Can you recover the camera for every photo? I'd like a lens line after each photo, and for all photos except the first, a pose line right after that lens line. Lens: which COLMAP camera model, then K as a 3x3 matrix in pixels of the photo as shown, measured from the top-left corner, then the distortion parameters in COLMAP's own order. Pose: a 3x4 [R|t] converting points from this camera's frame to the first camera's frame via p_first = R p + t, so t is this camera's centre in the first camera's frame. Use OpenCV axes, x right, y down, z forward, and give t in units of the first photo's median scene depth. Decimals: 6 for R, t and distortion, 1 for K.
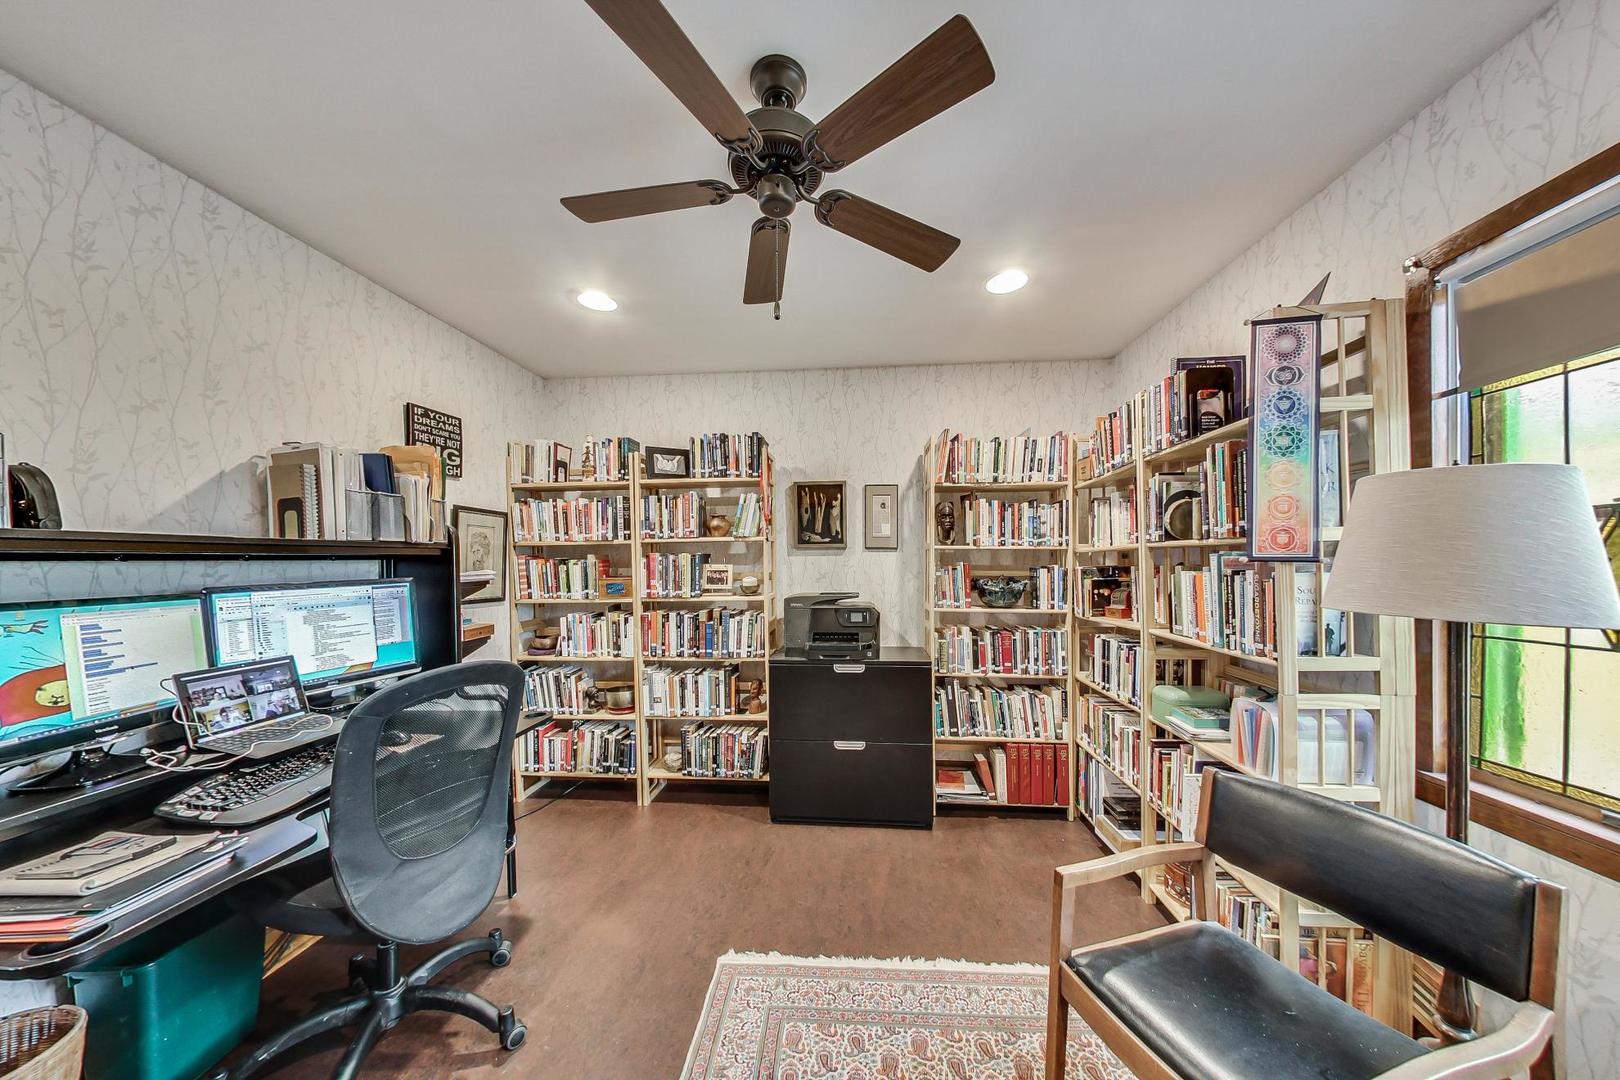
lens RADIAL K [[579.3, 0, 817.0], [0, 579.3, 547.2], [0, 0, 1]] dist [0.002787, -0.000083]
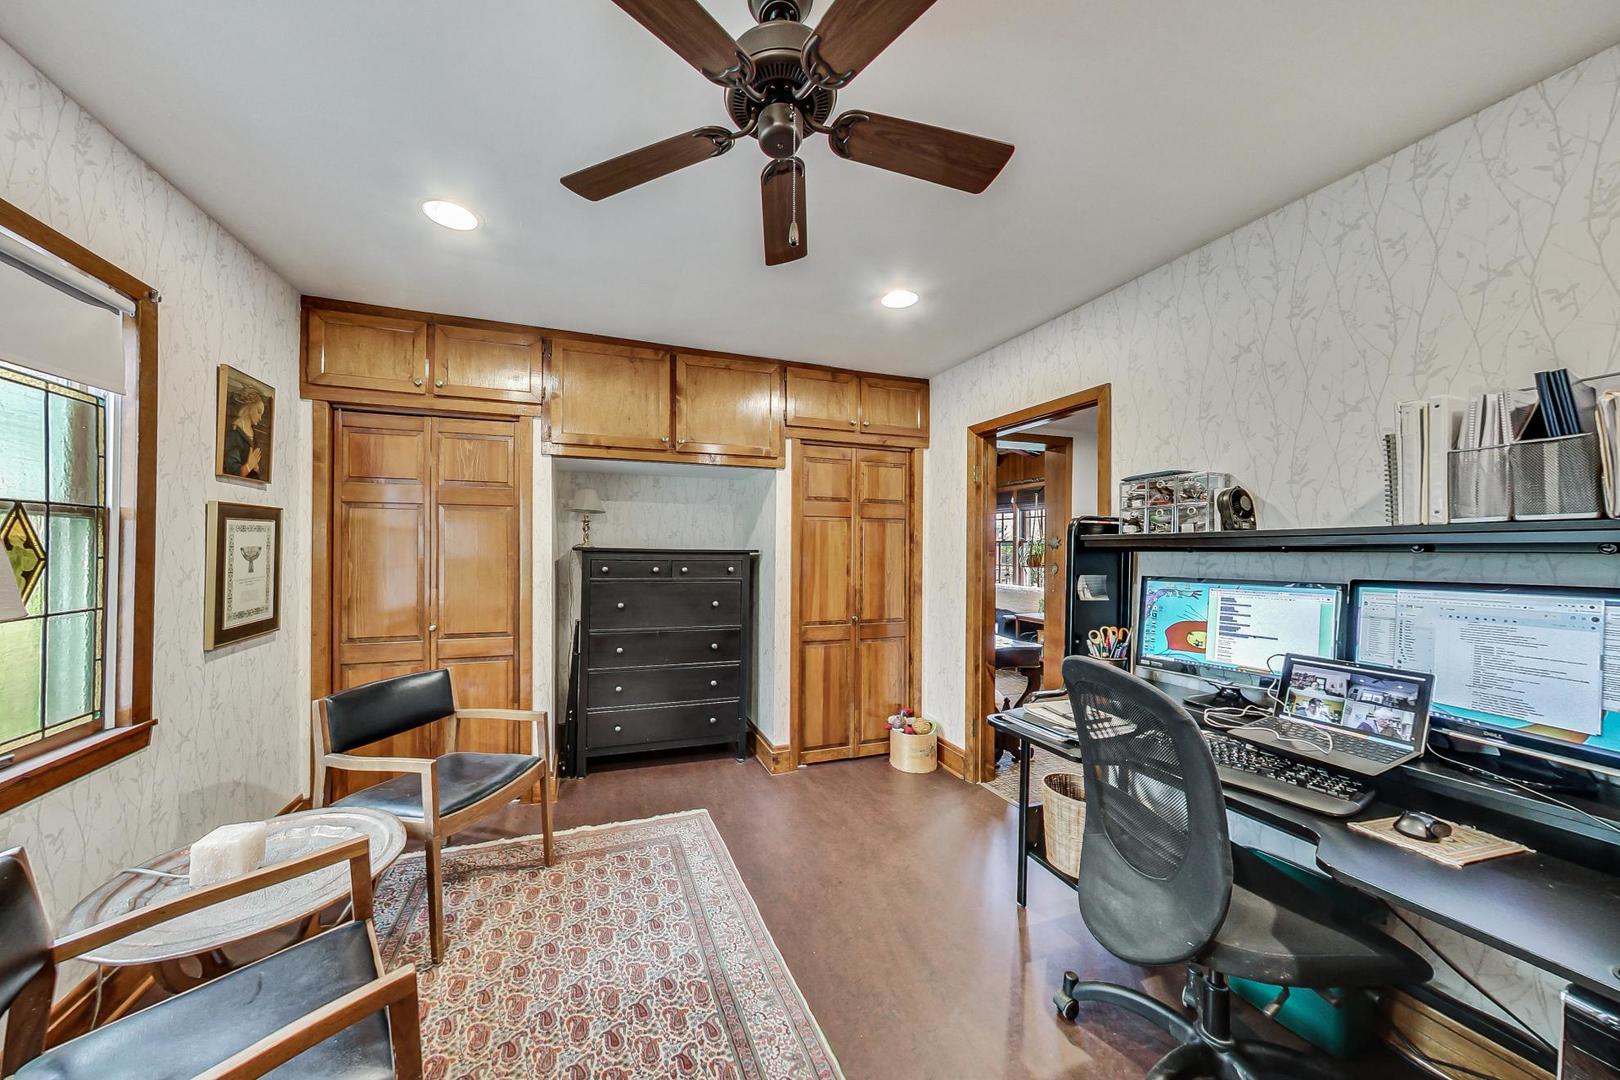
lens RADIAL K [[579.3, 0, 824.1], [0, 579.3, 542.5], [0, 0, 1]] dist [0.002787, -0.000083]
pose [[-0.892933, -0.015911, -0.449908, 0.197544], [-0.000495, 0.999409, -0.034361, 0.041532], [0.450189, -0.030459, -0.892414, 1.524359]]
